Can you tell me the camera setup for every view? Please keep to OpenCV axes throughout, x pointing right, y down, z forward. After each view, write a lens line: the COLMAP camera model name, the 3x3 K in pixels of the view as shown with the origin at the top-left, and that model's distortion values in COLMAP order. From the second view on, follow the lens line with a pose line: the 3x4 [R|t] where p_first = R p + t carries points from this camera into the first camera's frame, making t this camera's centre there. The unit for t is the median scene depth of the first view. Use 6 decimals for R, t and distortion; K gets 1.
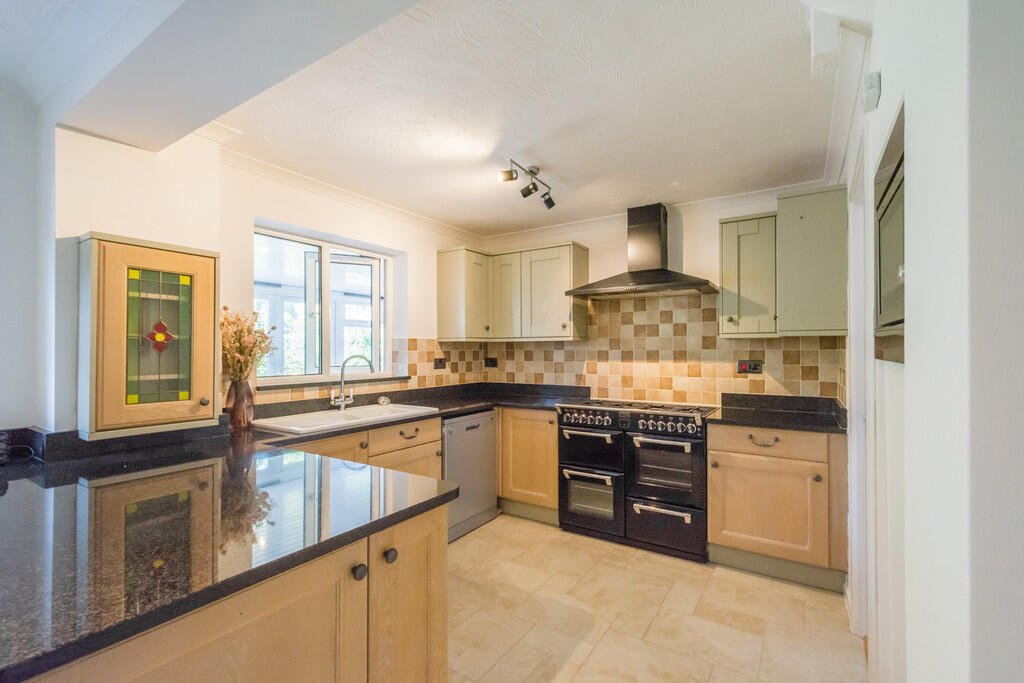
lens RADIAL K [[452.2, 0, 511.6], [0, 452.2, 345.0], [0, 0, 1]] dist [0.004549, 0.000459]
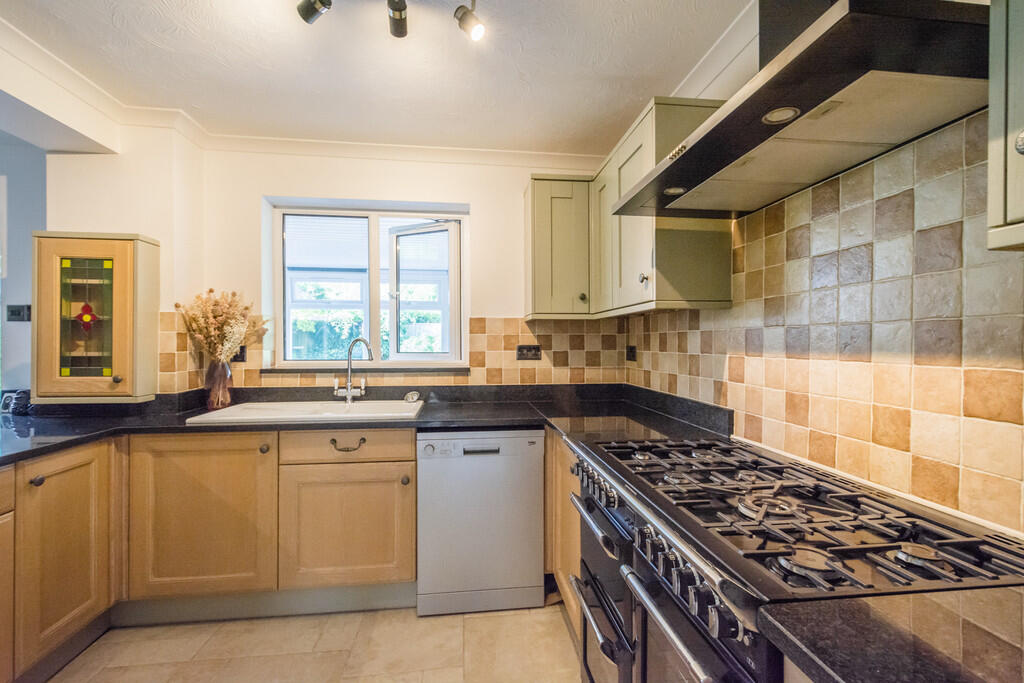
lens RADIAL K [[452.2, 0, 514.5], [0, 452.2, 341.8], [0, 0, 1]] dist [0.004549, 0.000459]
pose [[0.645050, 0.003599, -0.764132, 0.394351], [0.005800, 0.999937, 0.009606, 0.019200], [0.764118, -0.010629, 0.644988, 0.570589]]
